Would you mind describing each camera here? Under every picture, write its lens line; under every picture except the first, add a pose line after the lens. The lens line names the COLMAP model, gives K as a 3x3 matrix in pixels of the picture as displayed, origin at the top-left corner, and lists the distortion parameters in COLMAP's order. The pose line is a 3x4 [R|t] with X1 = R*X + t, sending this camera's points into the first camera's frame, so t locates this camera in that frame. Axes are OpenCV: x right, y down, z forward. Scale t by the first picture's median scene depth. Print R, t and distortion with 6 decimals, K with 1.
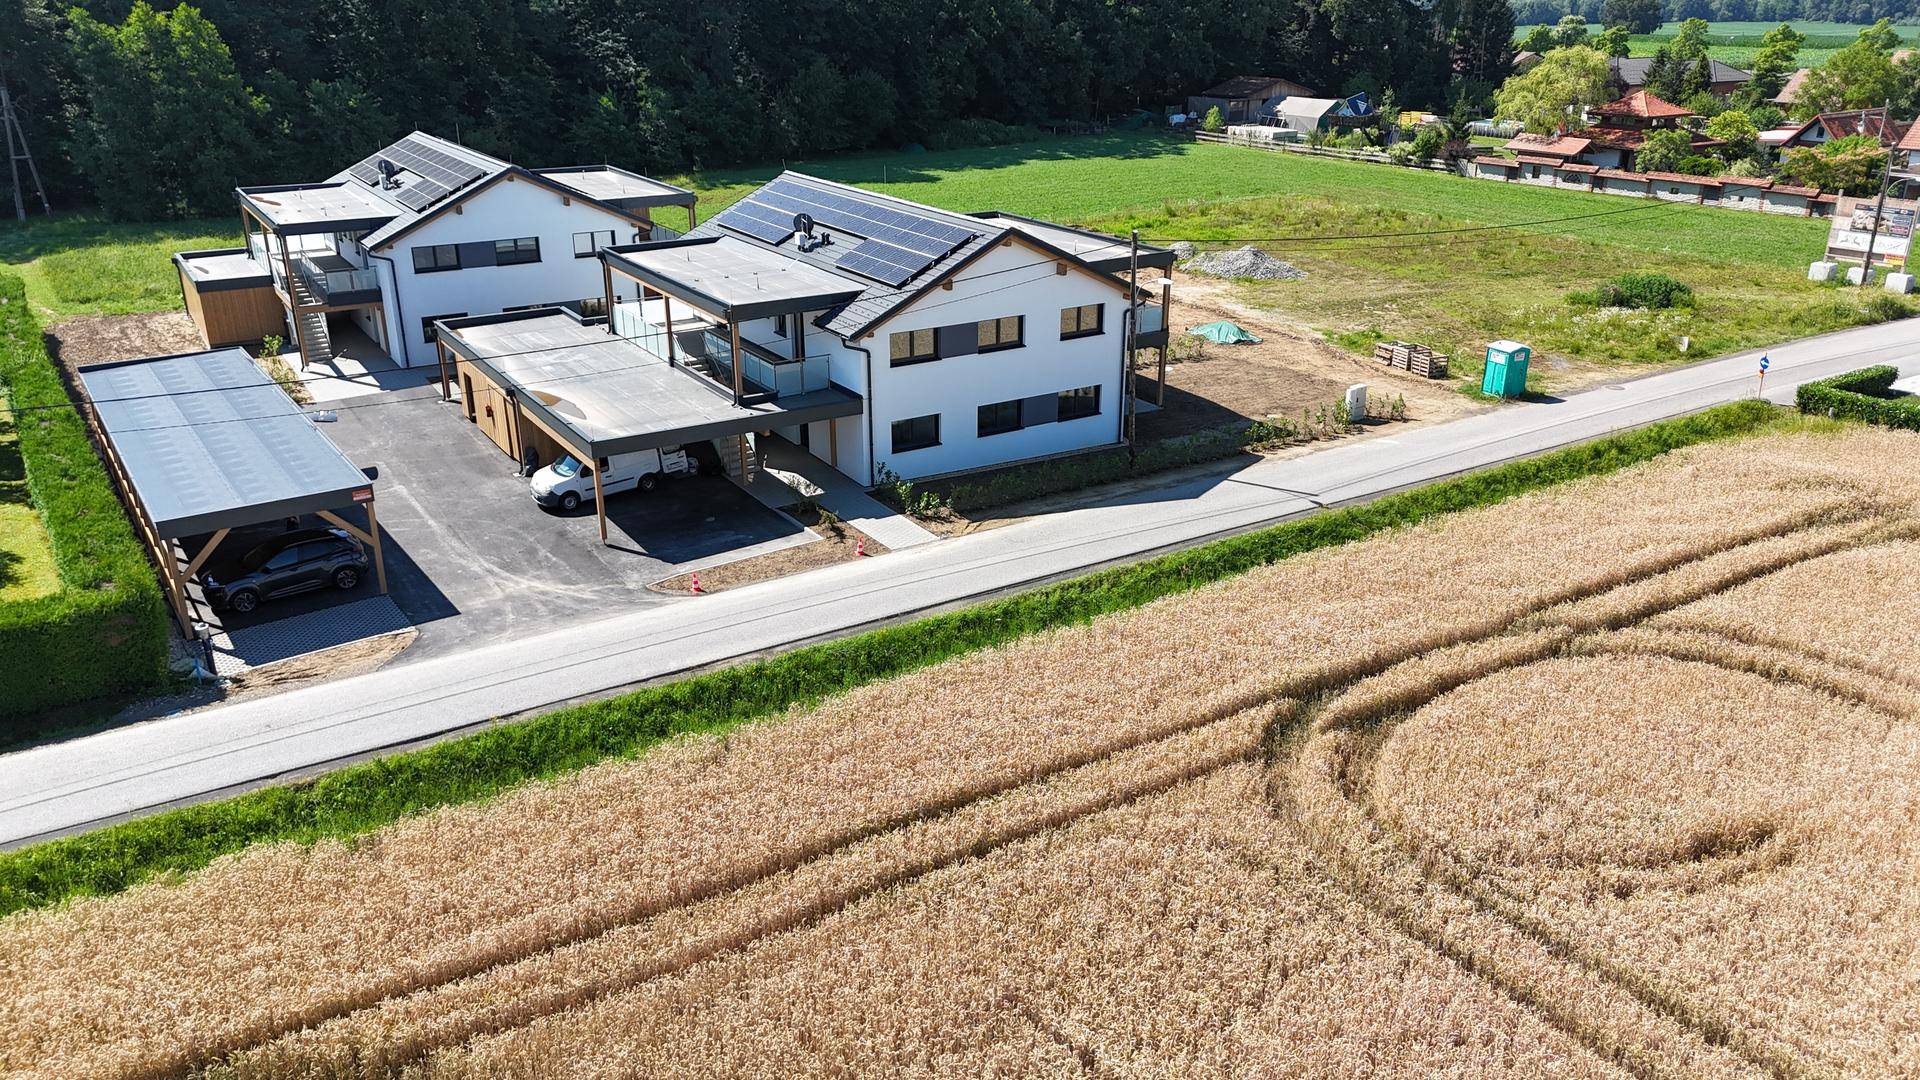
lens RADIAL K [[1435.2, 0, 960.0], [0, 1435.2, 540.0], [0, 0, 1]] dist [0.007431, 0.002981]
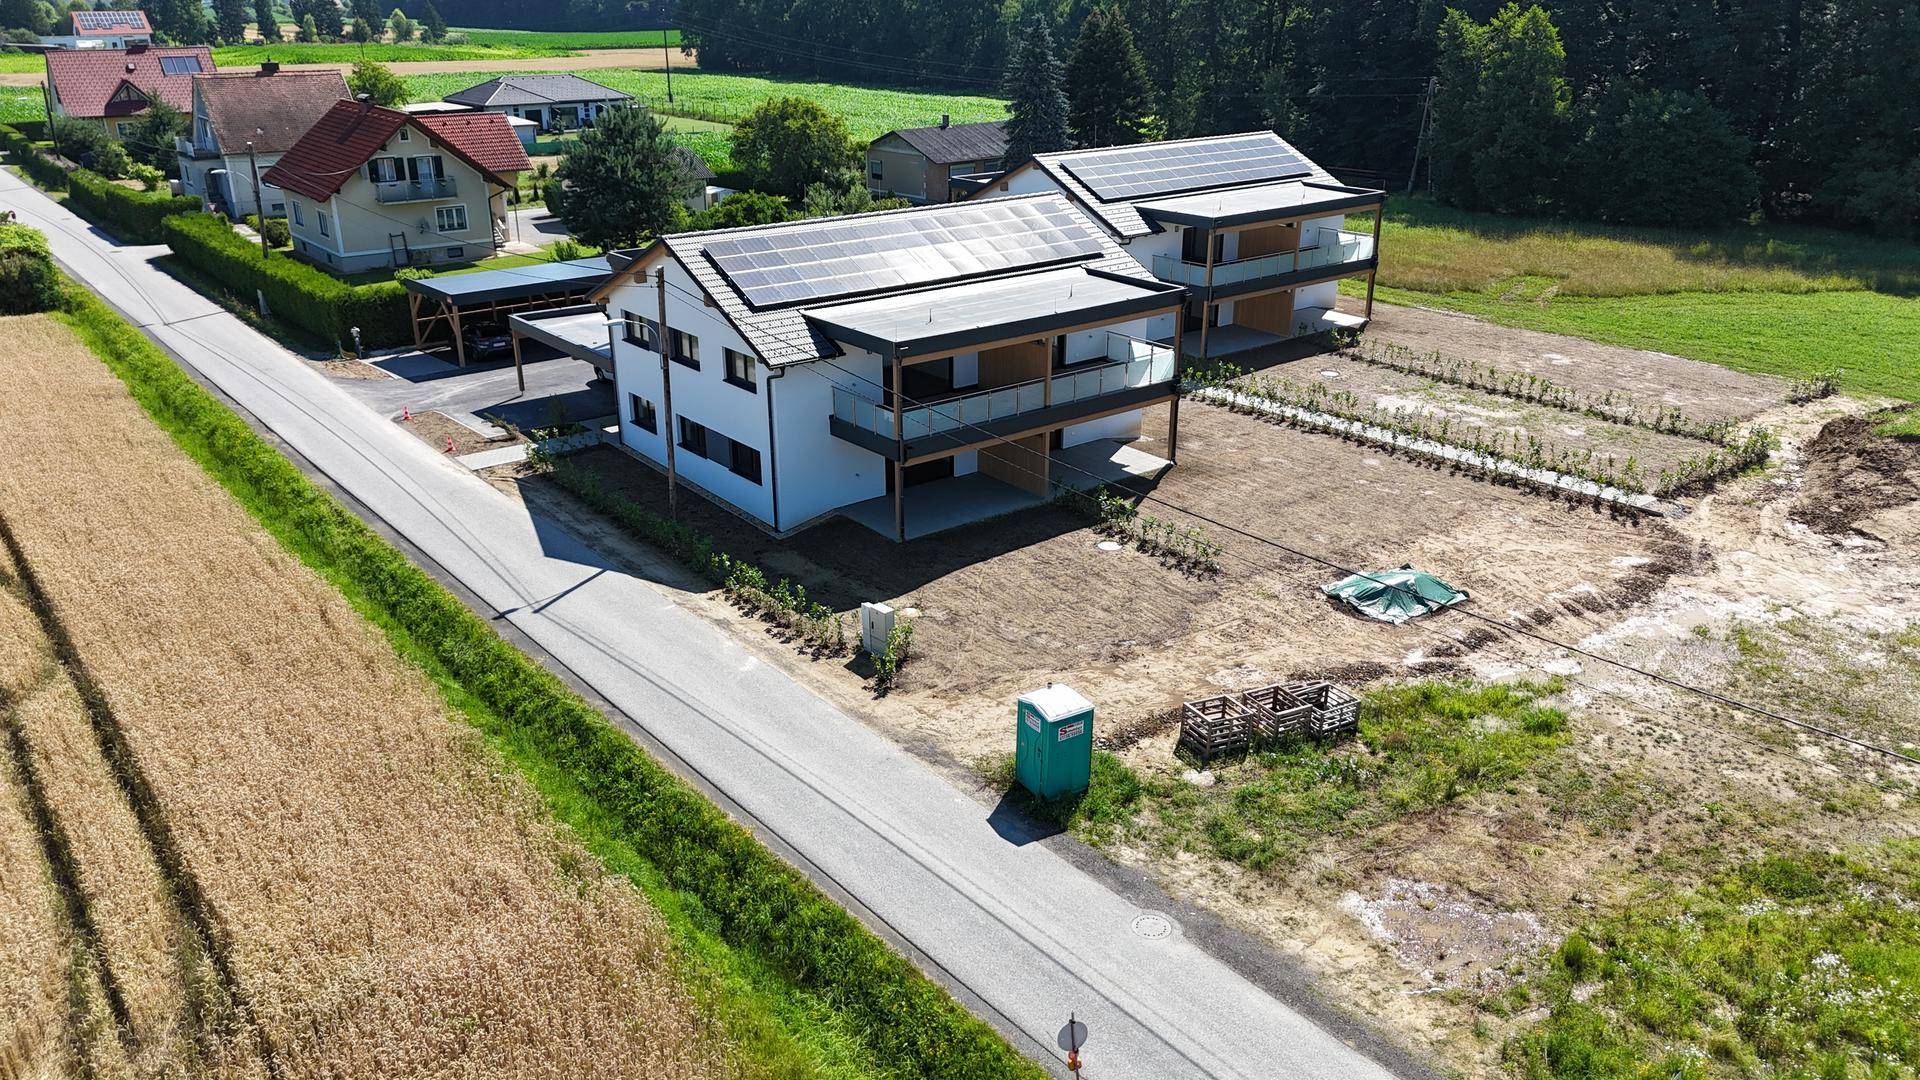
lens RADIAL K [[1435.2, 0, 960.0], [0, 1435.2, 540.0], [0, 0, 1]] dist [0.007431, 0.002981]
pose [[0.122908, 0.360672, -0.924559, 0.903008], [-0.368065, 0.881747, 0.295042, -0.351064], [0.921641, 0.304035, 0.241125, 0.902477]]
